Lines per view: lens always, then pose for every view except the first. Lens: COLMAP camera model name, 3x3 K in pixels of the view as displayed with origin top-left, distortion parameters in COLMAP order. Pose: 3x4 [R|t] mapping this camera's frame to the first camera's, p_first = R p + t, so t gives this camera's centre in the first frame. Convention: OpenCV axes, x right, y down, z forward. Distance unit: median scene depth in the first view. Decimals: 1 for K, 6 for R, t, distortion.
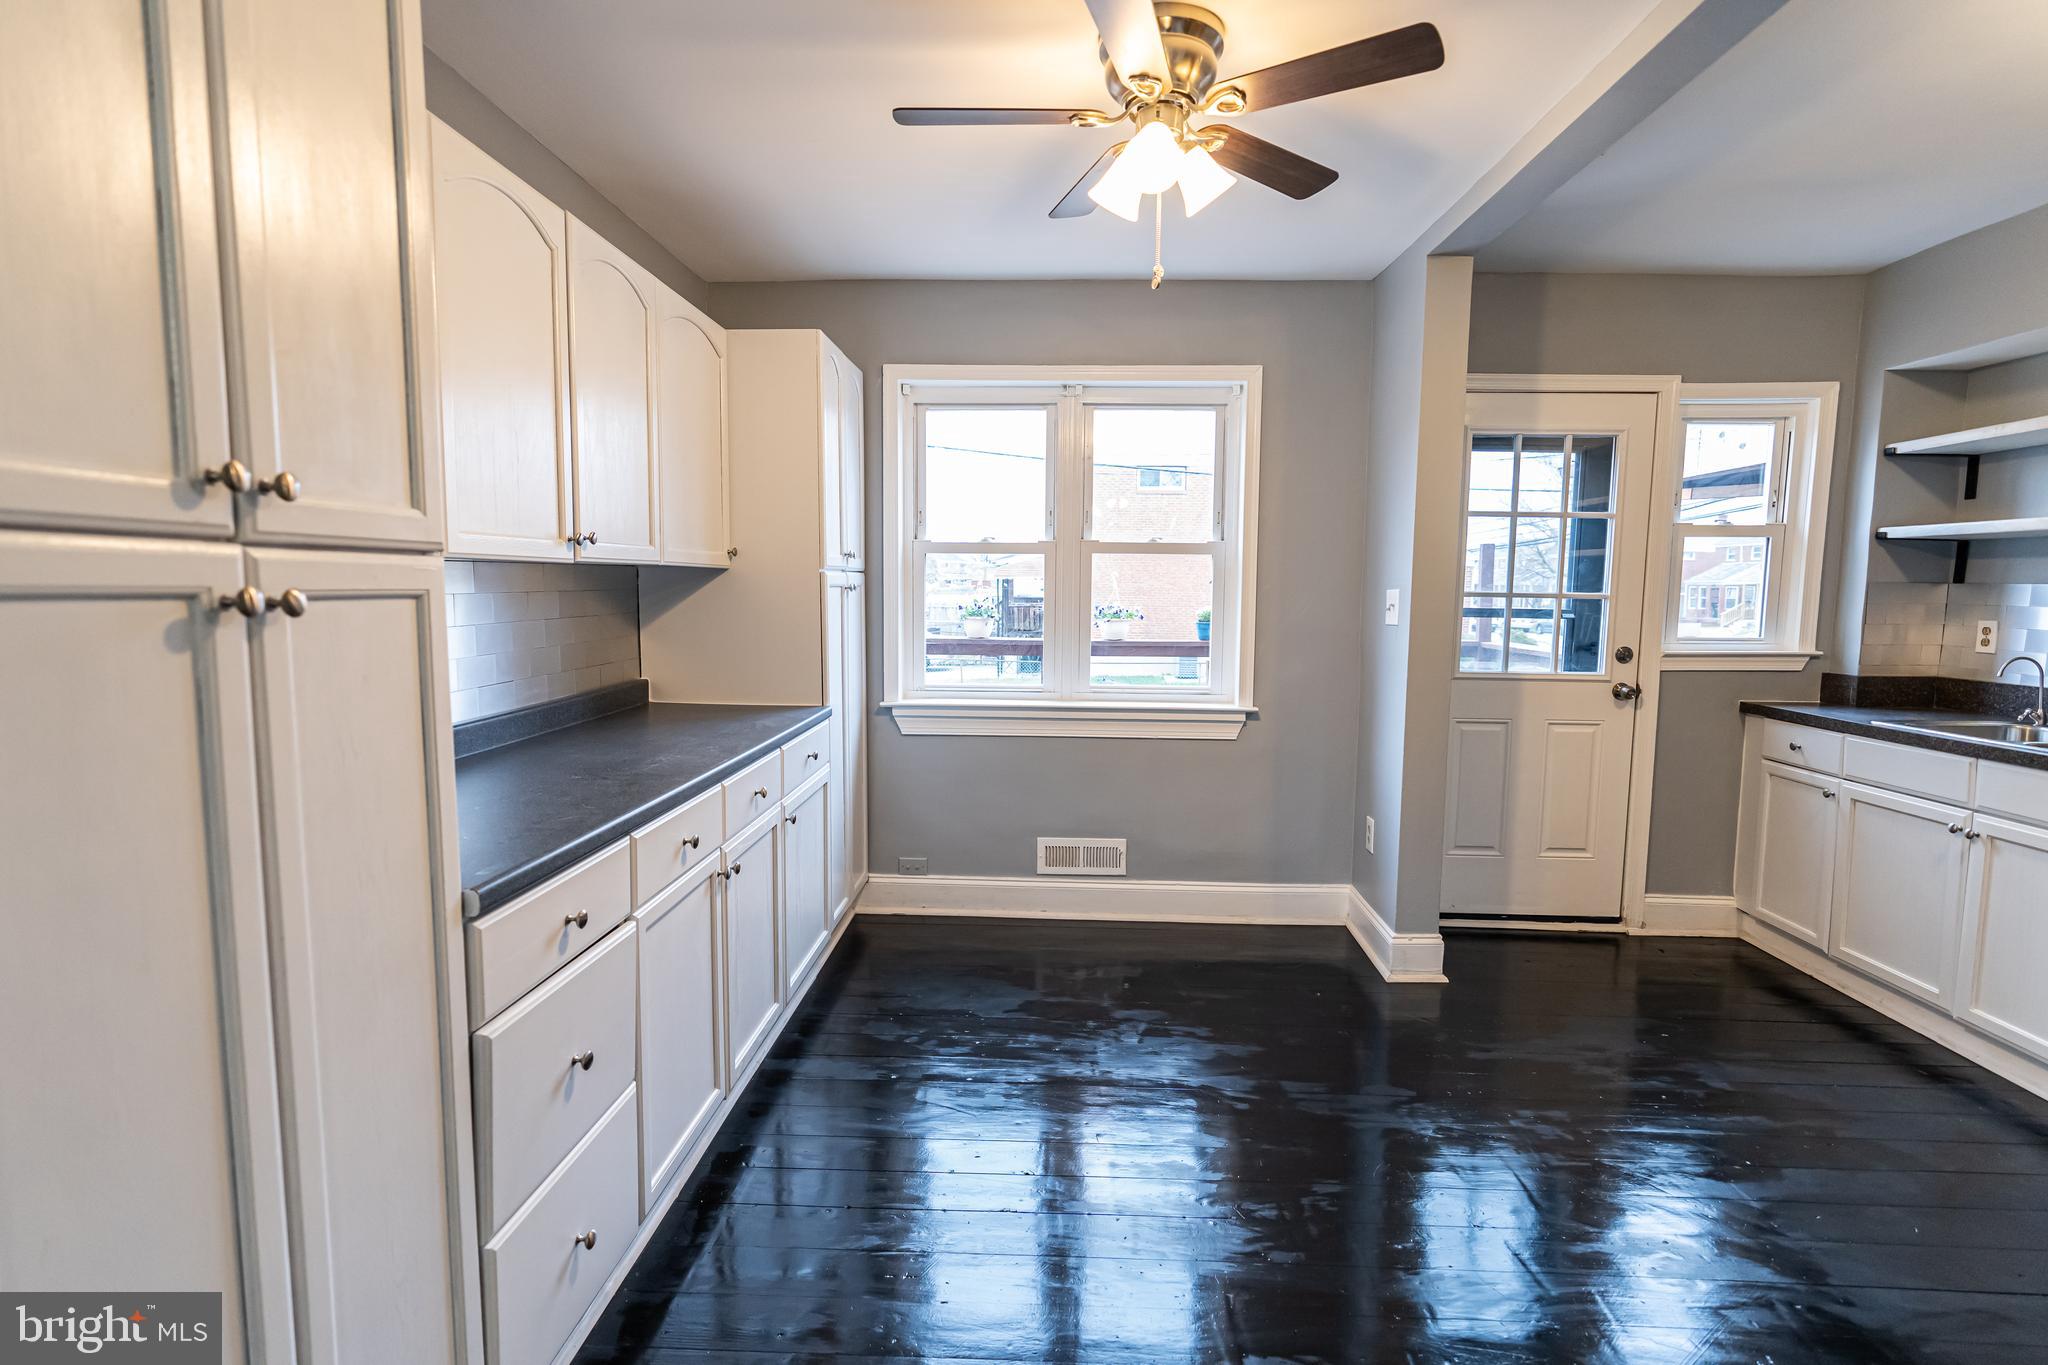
lens RADIAL K [[958.4, 0, 1029.9], [0, 958.4, 674.0], [0, 0, 1]] dist [-0.003479, 0.000920]
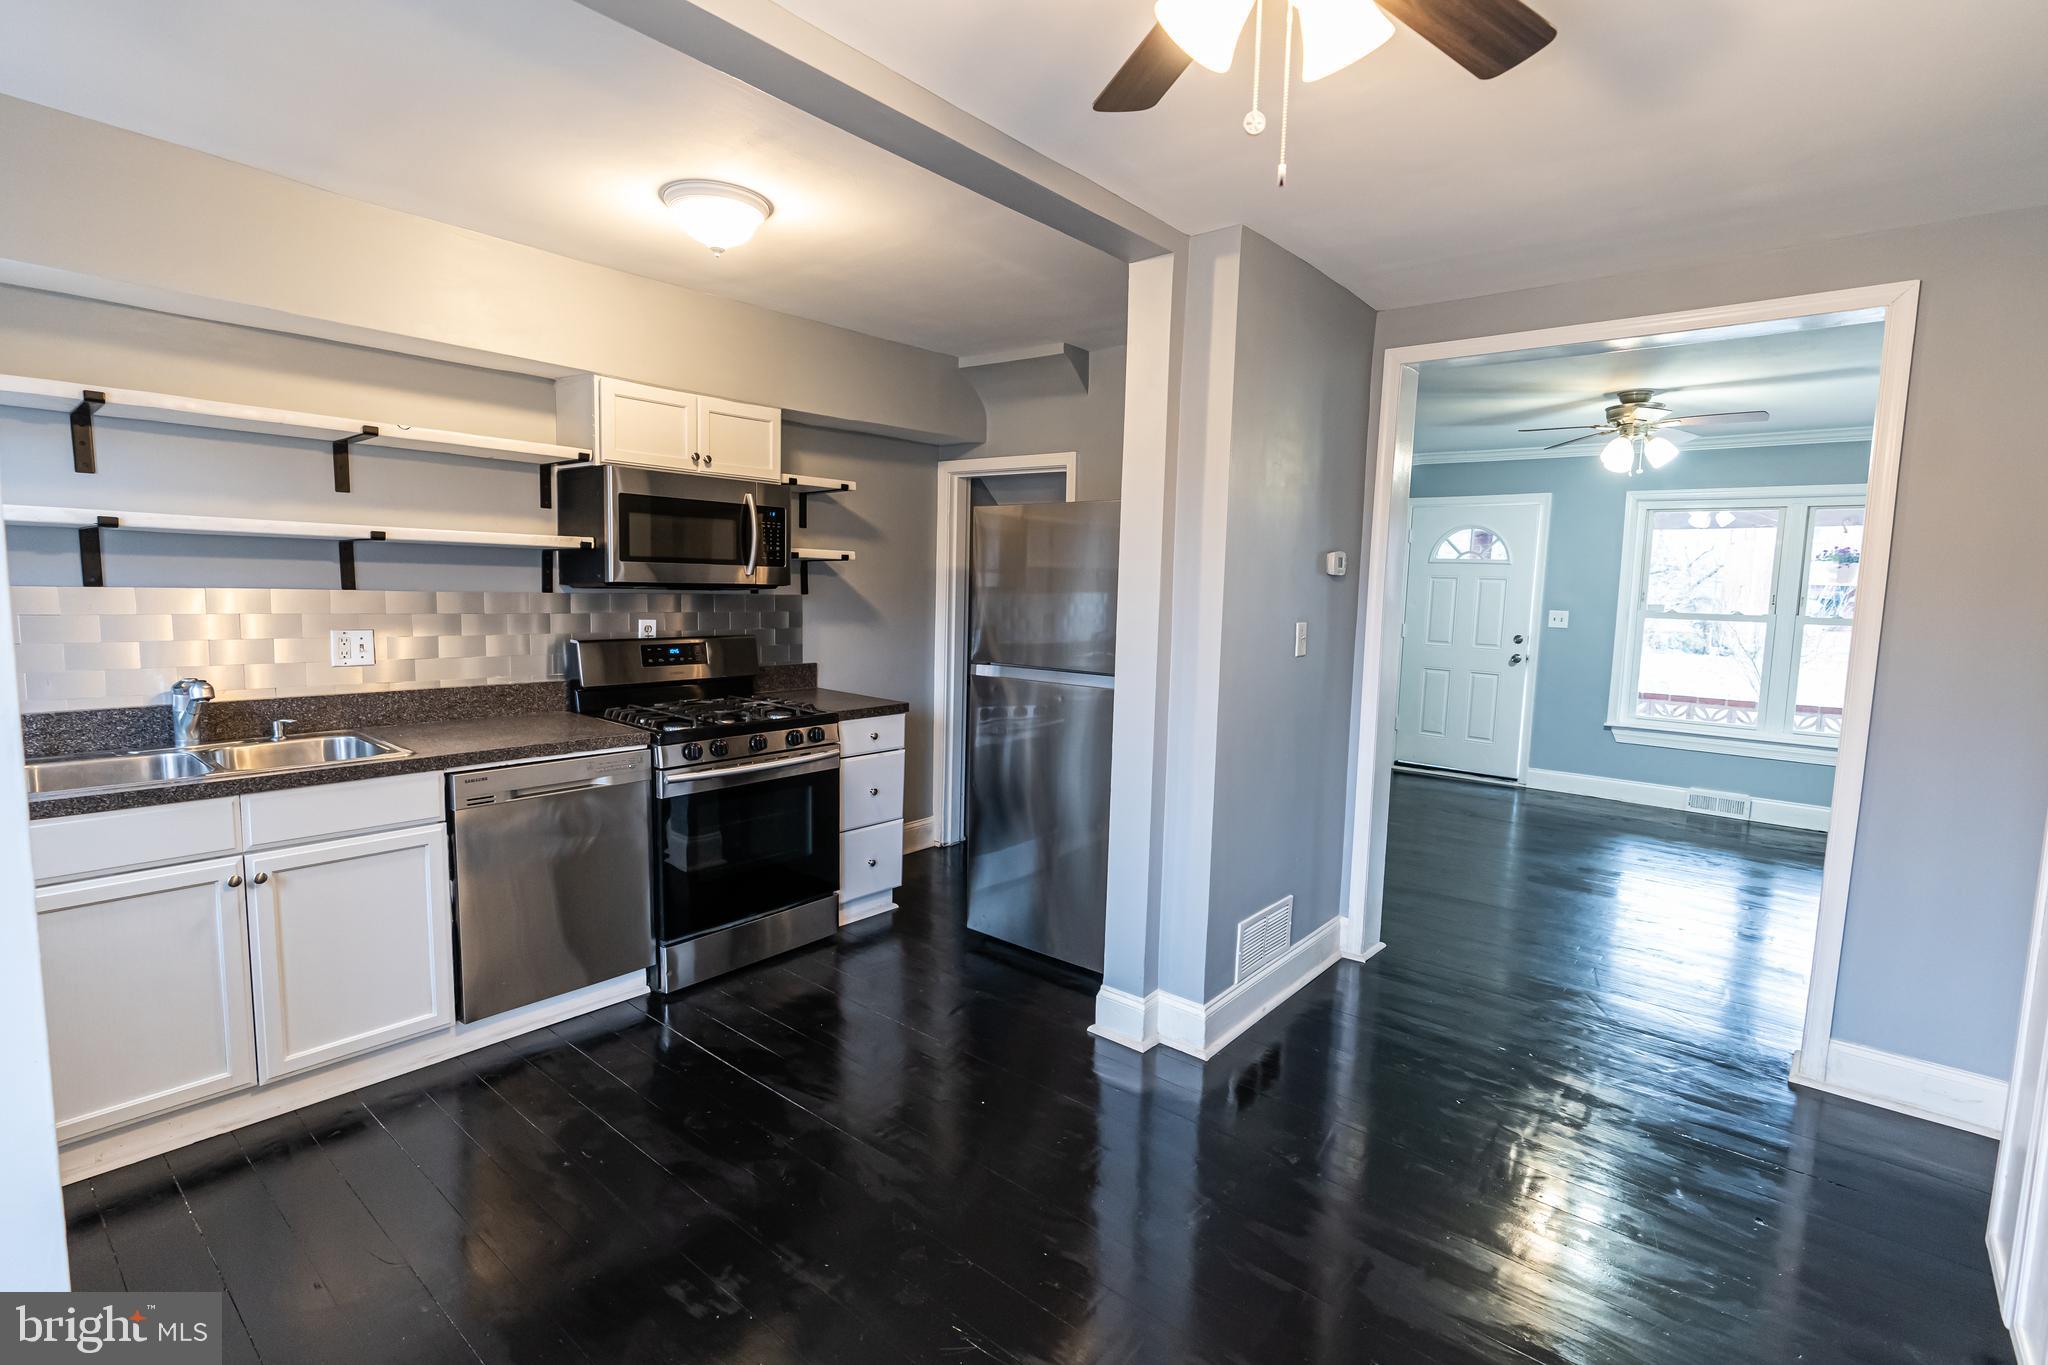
lens RADIAL K [[948.9, 0, 1019.2], [0, 948.9, 674.4], [0, 0, 1]] dist [-0.000396, 0.000095]
pose [[-0.787948, -0.090574, 0.609043, -0.067284], [0.021274, 0.984527, 0.173937, -0.117683], [-0.615374, 0.150010, -0.773830, 0.917007]]
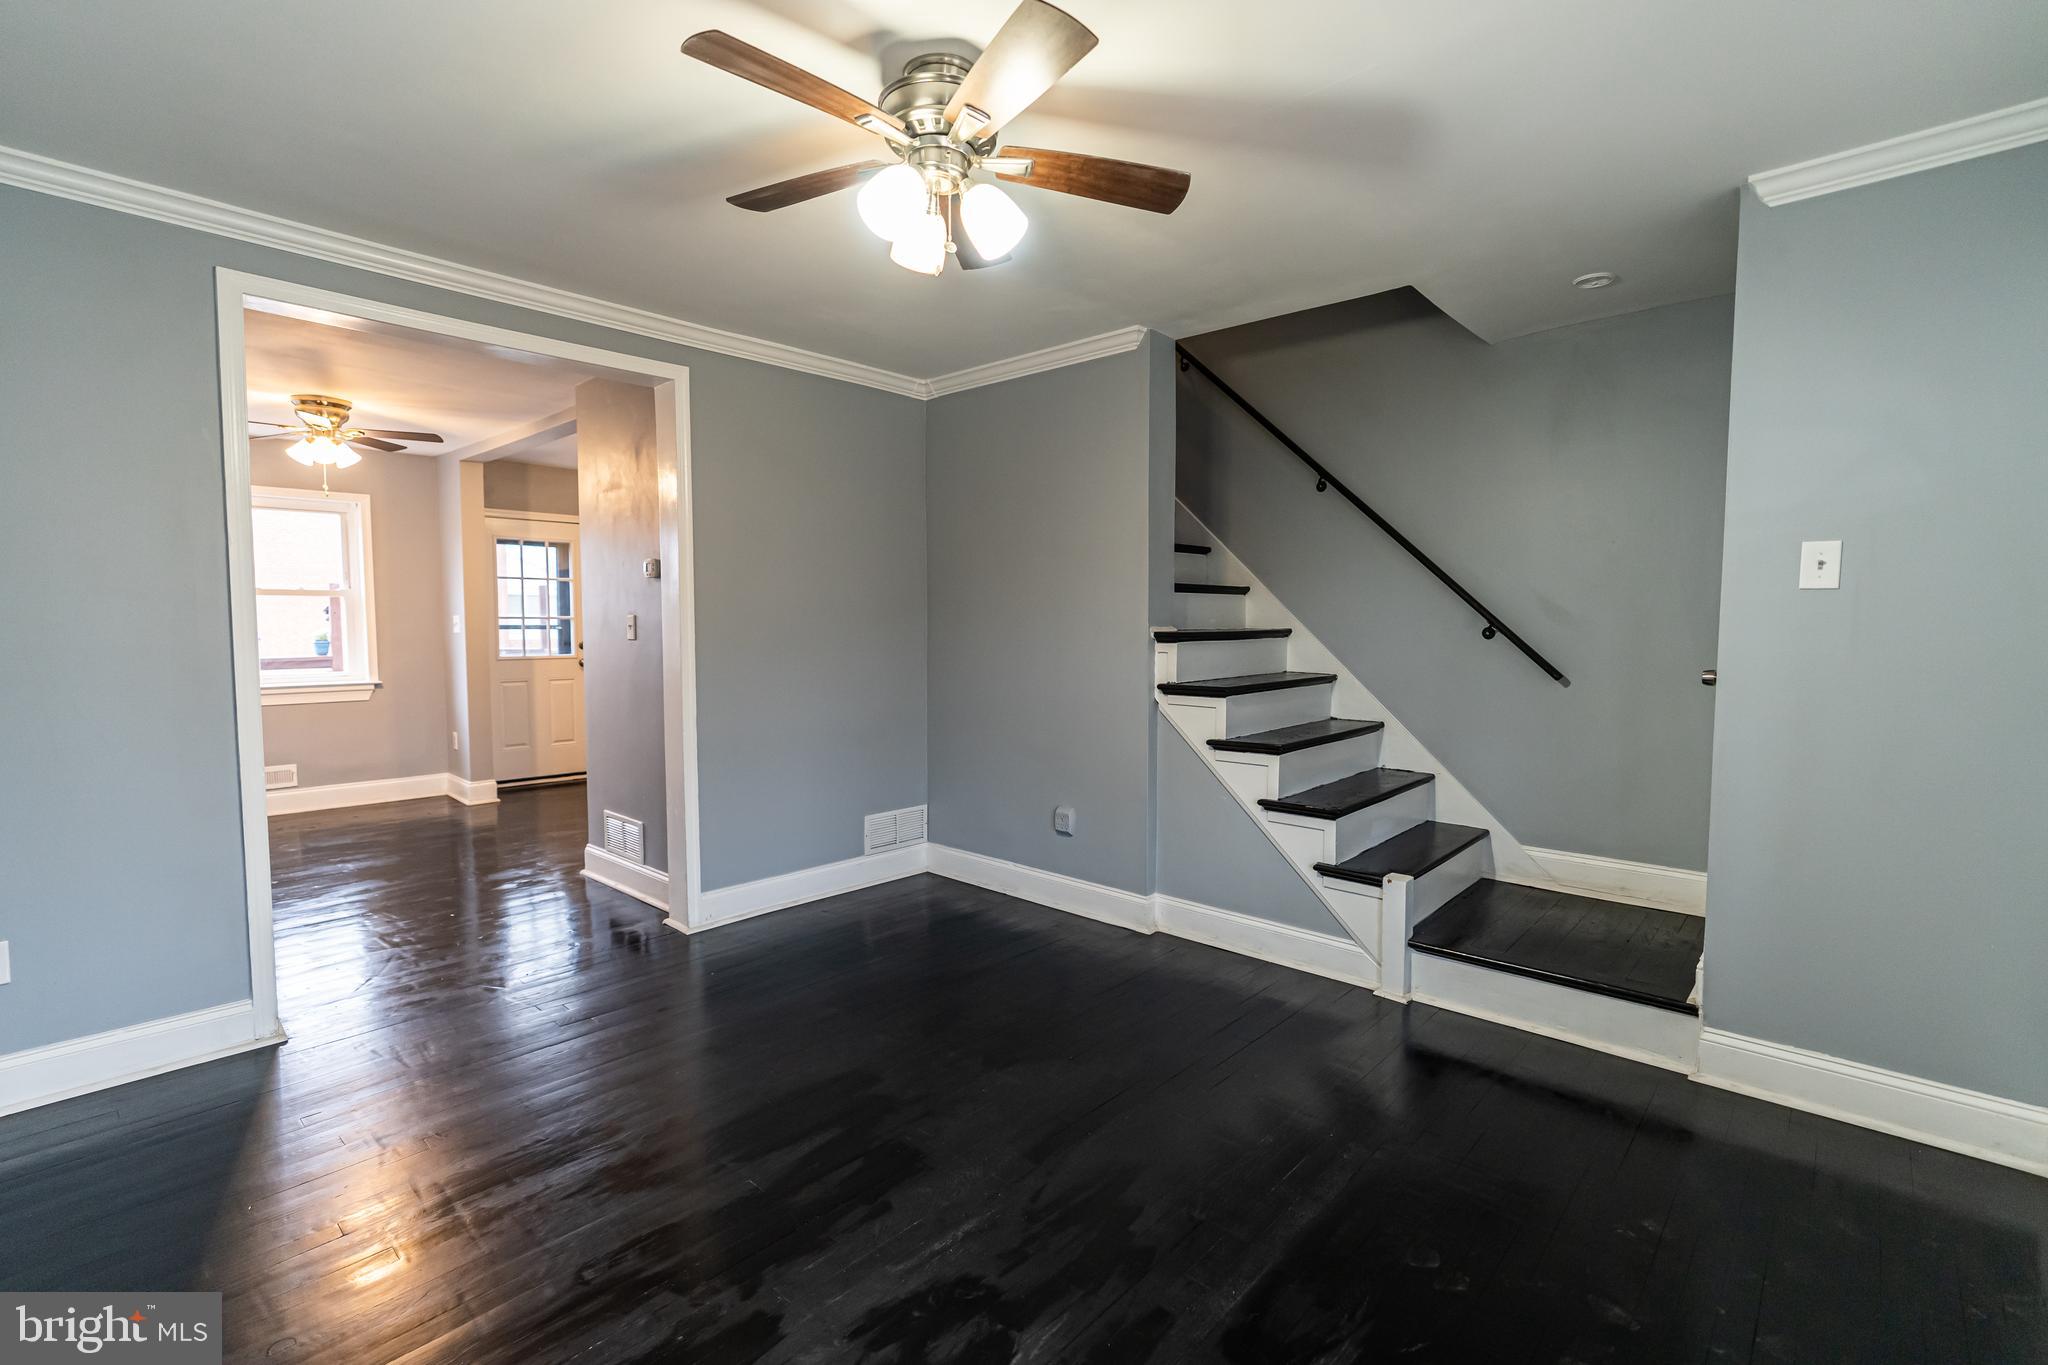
lens RADIAL K [[915.2, 0, 1036.4], [0, 915.2, 675.2], [0, 0, 1]] dist [-0.012139, 0.004640]
pose [[0.640636, -0.057174, 0.765713, -0.298753], [0.074476, 0.997149, 0.012144, 0.098740], [-0.764225, 0.049247, 0.643067, -1.097554]]
